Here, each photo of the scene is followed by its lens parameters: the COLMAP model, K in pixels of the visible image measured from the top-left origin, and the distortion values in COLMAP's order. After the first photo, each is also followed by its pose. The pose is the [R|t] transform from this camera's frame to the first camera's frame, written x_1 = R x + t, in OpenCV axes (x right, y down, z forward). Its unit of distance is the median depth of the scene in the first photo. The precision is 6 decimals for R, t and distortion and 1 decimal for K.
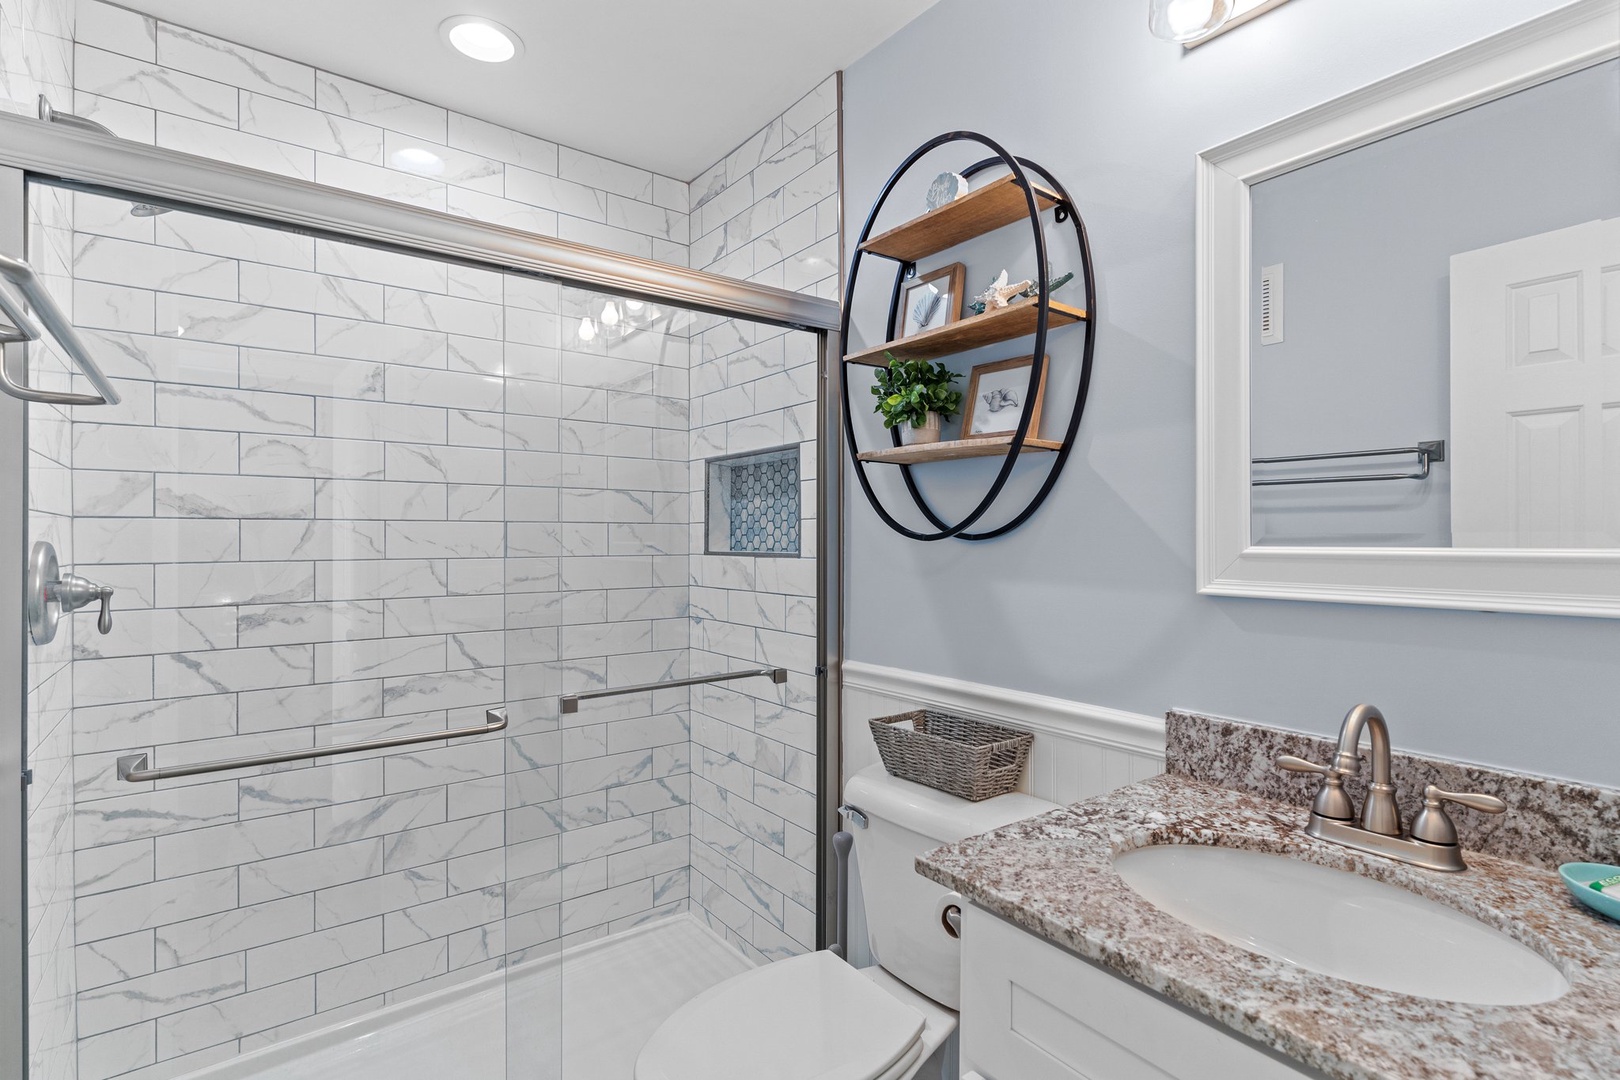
lens RADIAL K [[784.3, 0, 805.0], [0, 784.3, 535.8], [0, 0, 1]] dist [0.005214, -0.003237]
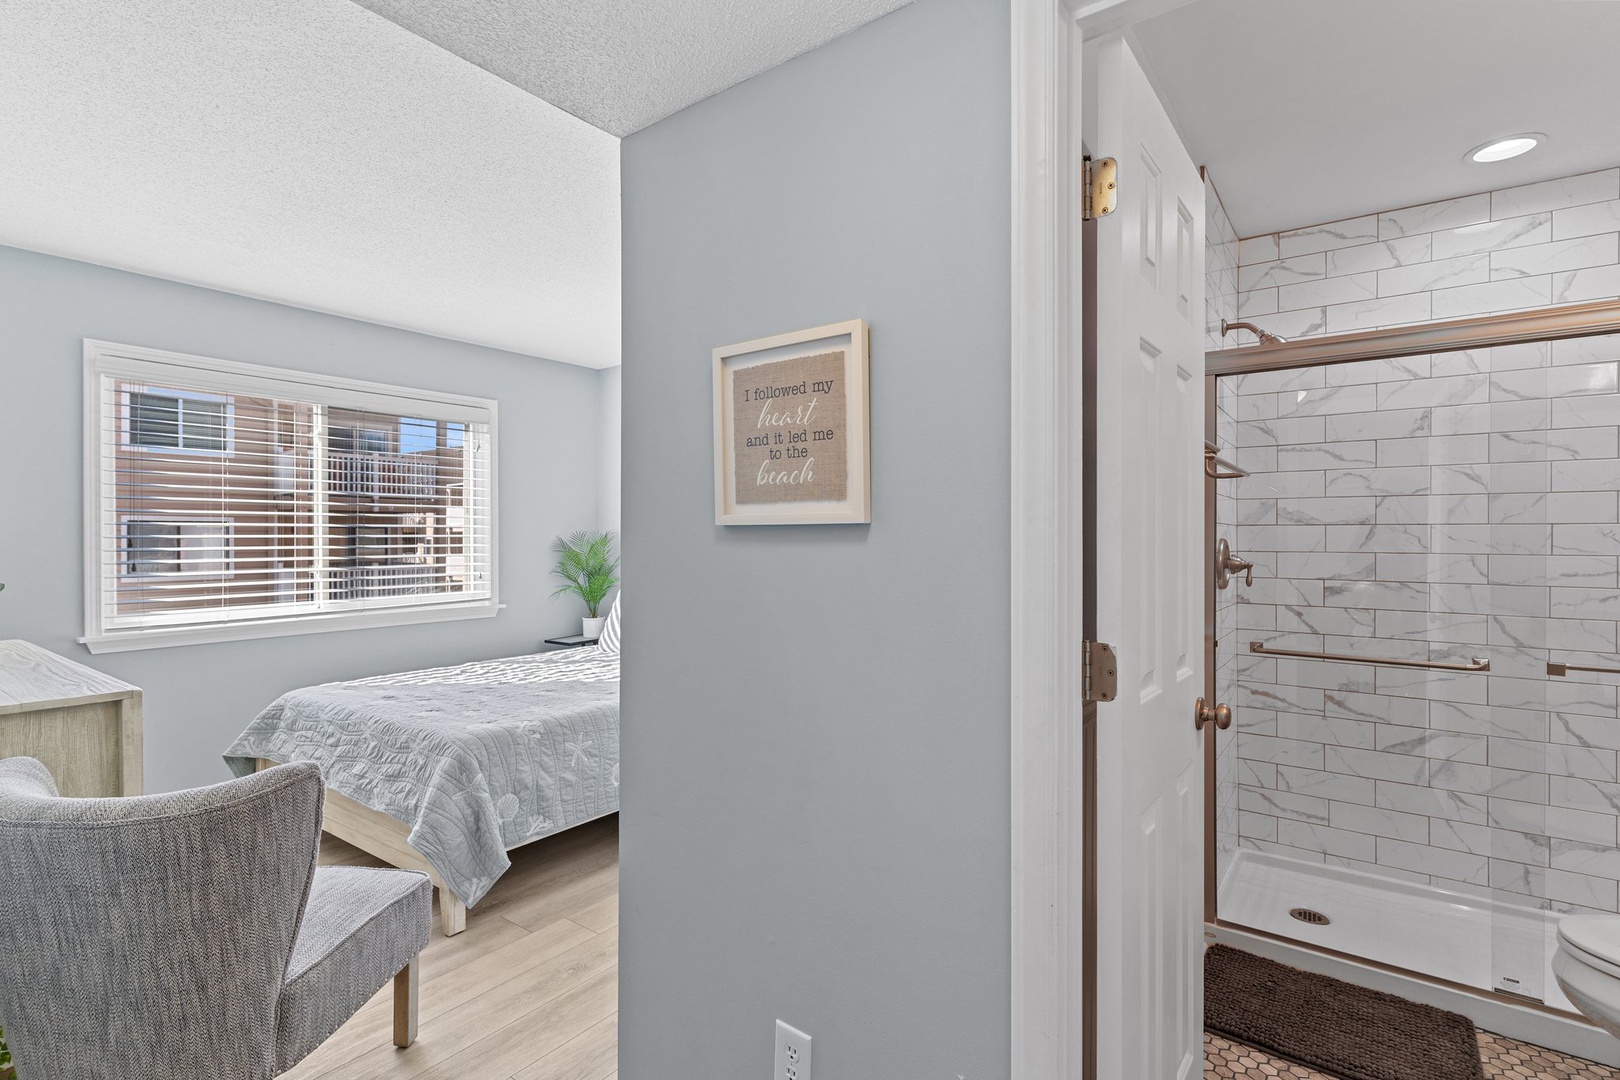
lens RADIAL K [[784.3, 0, 804.4], [0, 784.3, 536.1], [0, 0, 1]] dist [0.005214, -0.003237]
pose [[0.296618, 0.003404, -0.954990, 0.476667], [-0.000280, 0.999994, 0.003478, -0.004596], [0.954996, -0.000764, 0.296617, -0.467614]]
